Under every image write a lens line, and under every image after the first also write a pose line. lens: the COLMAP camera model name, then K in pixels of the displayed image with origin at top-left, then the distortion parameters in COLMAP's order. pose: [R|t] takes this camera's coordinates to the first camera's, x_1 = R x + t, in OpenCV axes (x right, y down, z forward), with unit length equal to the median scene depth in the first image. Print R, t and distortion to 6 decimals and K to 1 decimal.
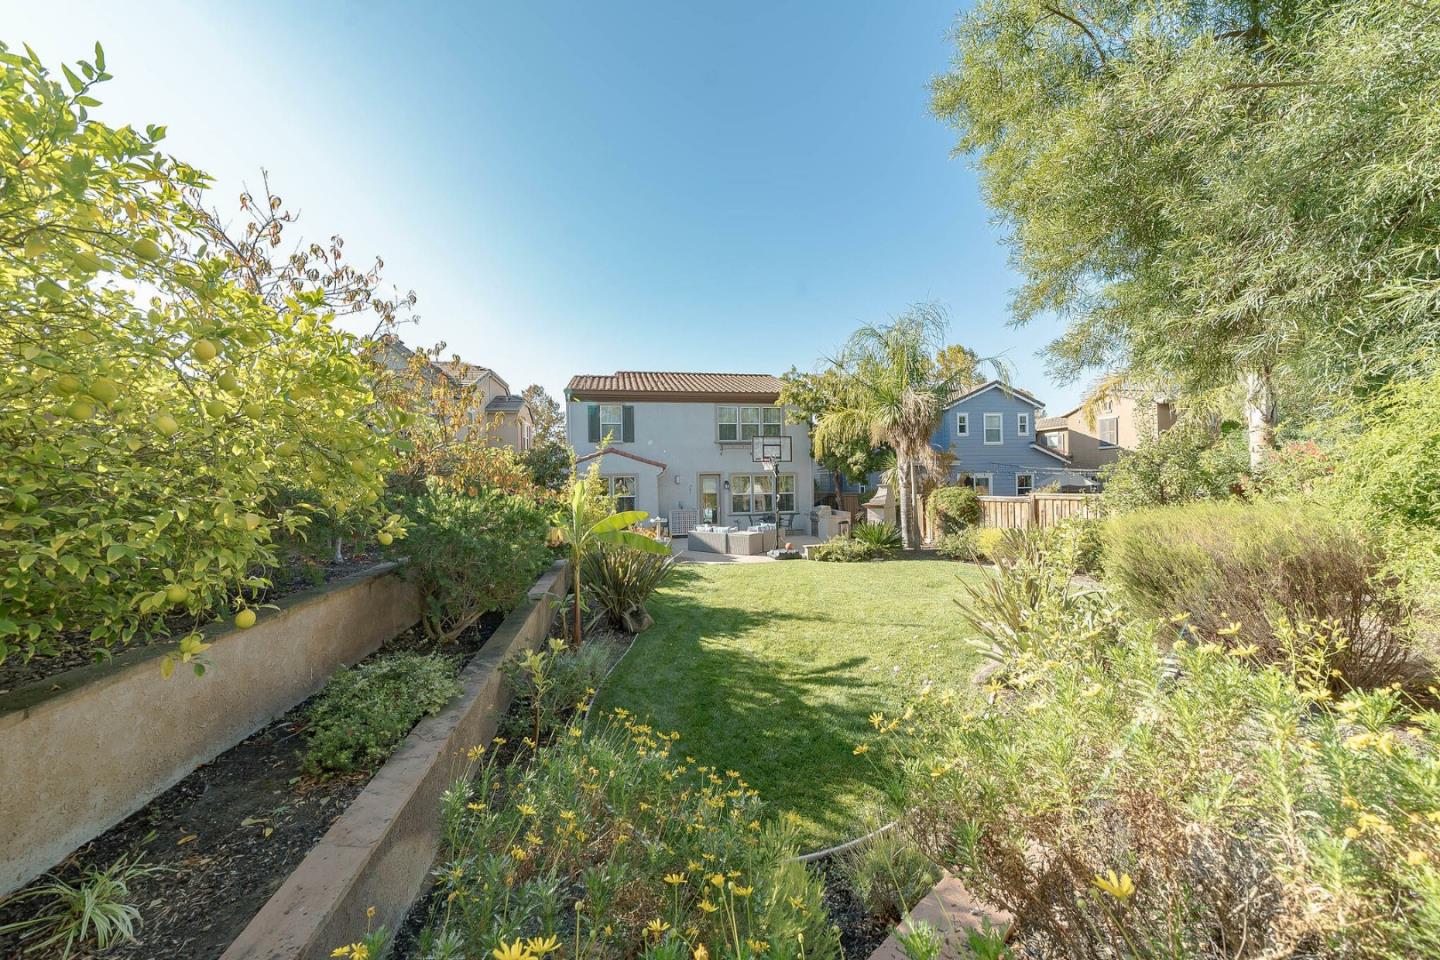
lens RADIAL K [[500.9, 0, 724.9], [0, 500.9, 478.2], [0, 0, 1]] dist [-0.001120, -0.000013]
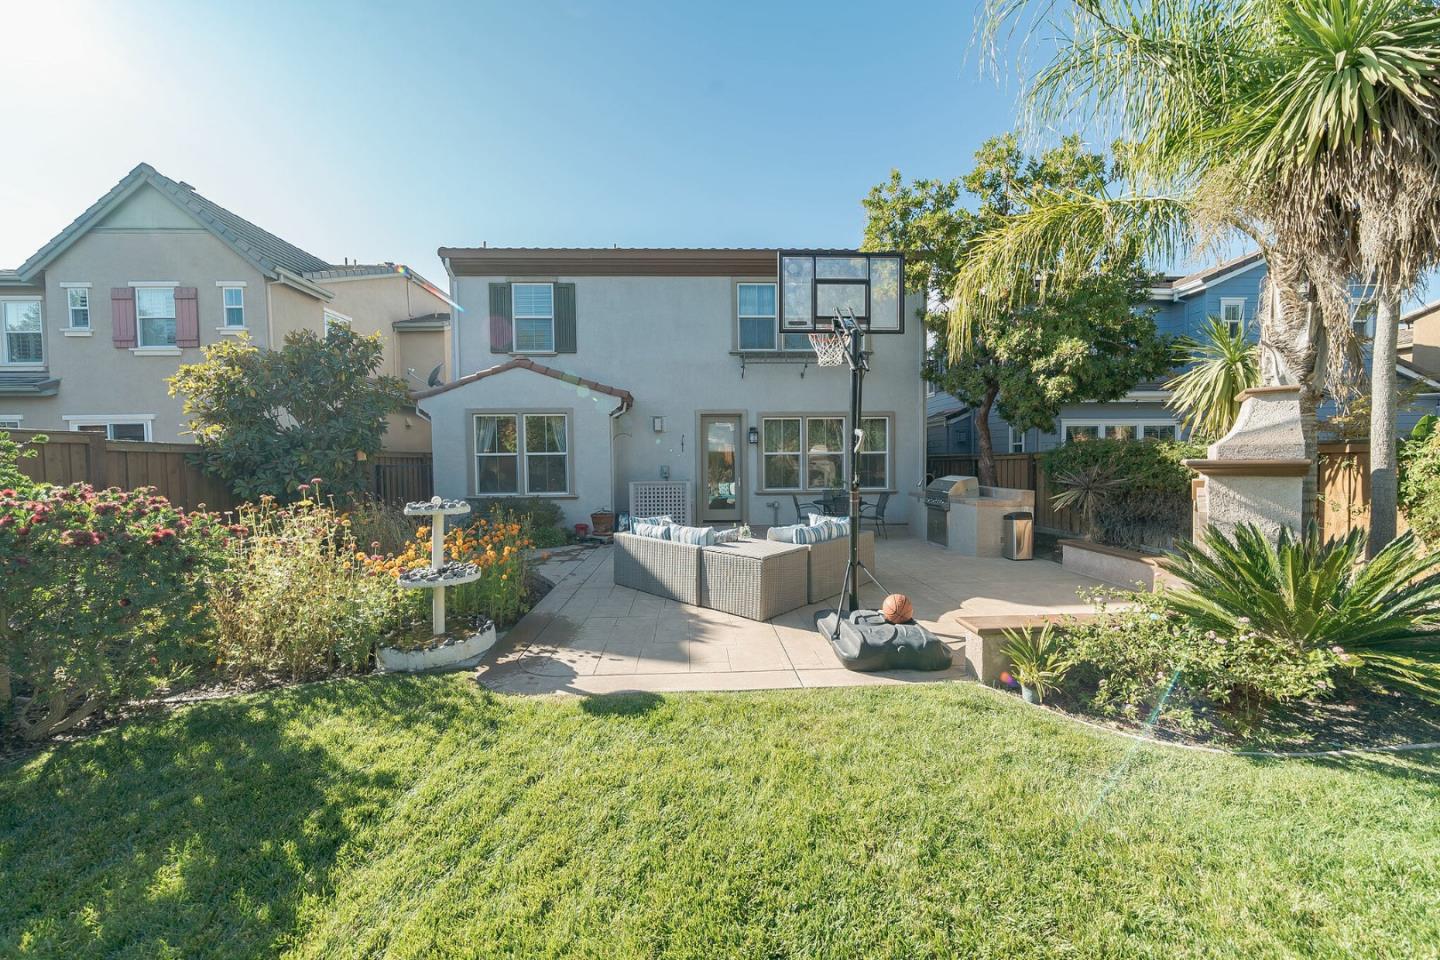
lens RADIAL K [[500.9, 0, 719.2], [0, 500.9, 477.6], [0, 0, 1]] dist [-0.001120, -0.000013]
pose [[0.988090, 0.010796, -0.153499, 0.053321], [-0.003742, 0.998927, 0.046166, 0.037009], [0.153832, -0.045042, 0.987070, 0.526535]]
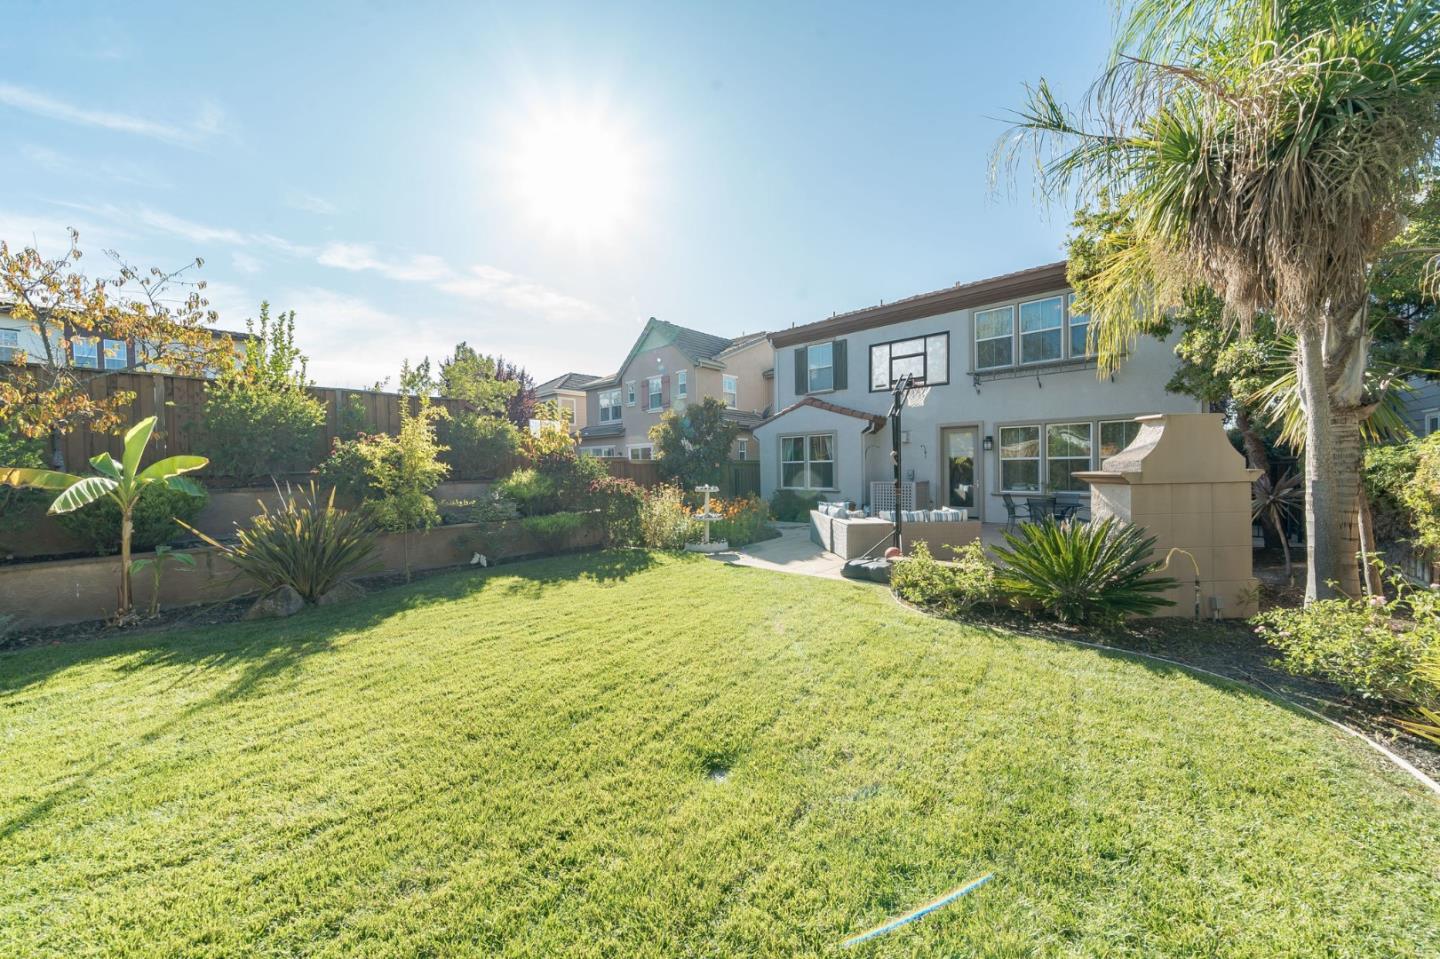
lens RADIAL K [[500.9, 0, 714.2], [0, 500.9, 473.5], [0, 0, 1]] dist [-0.001120, -0.000013]
pose [[0.604809, 0.018348, -0.796159, 0.306572], [0.014261, 0.999325, 0.033864, 0.027474], [0.796243, -0.031835, 0.604139, 0.419405]]
